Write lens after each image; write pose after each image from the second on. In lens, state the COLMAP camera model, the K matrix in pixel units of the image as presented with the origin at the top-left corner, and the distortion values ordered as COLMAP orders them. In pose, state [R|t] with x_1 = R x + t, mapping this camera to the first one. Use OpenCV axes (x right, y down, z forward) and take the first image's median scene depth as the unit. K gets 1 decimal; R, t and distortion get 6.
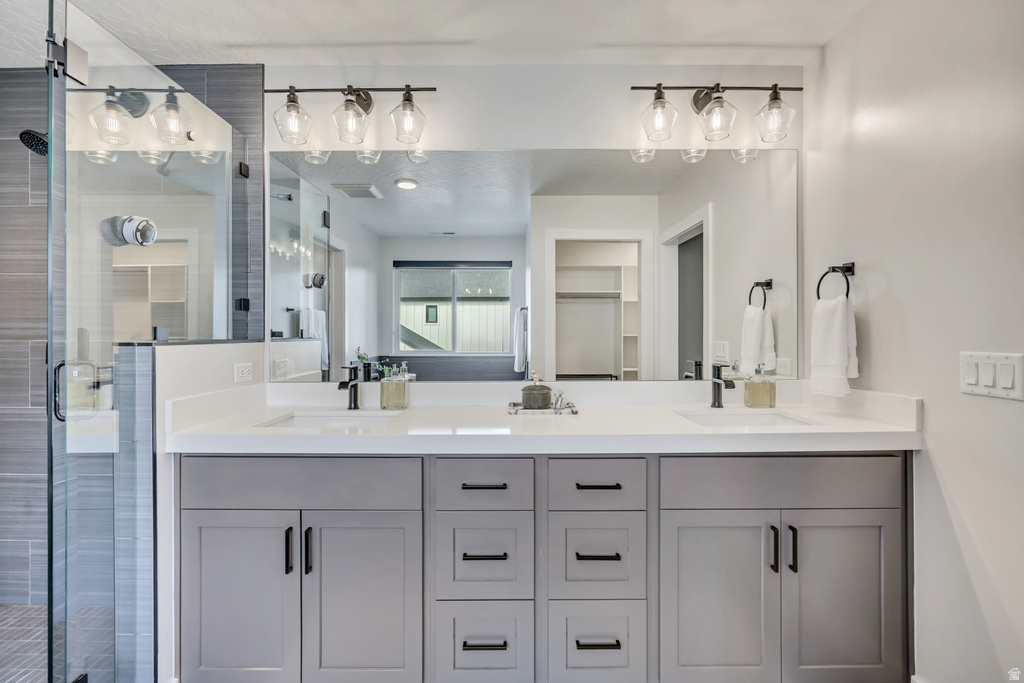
lens RADIAL K [[465.3, 0, 520.6], [0, 465.3, 334.4], [0, 0, 1]] dist [-0.006177, -0.000230]
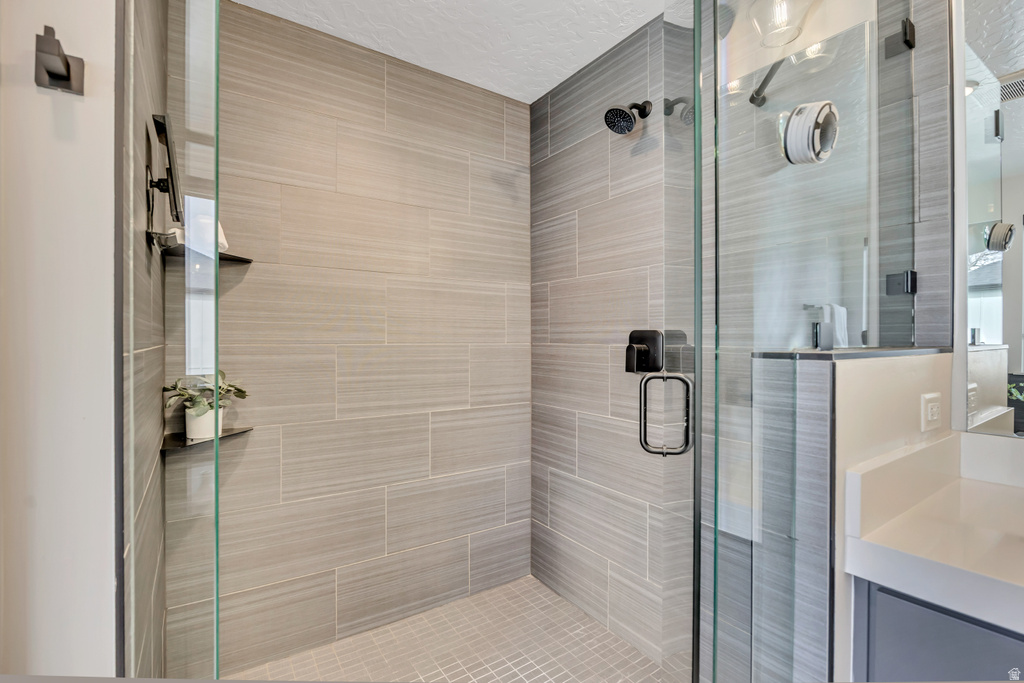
lens RADIAL K [[465.3, 0, 510.2], [0, 465.3, 344.7], [0, 0, 1]] dist [-0.006177, -0.000230]
pose [[0.570342, 0.009779, -0.821349, -0.495703], [0.000561, 0.999924, 0.012294, 0.001701], [0.821407, -0.007473, 0.570293, 0.367452]]
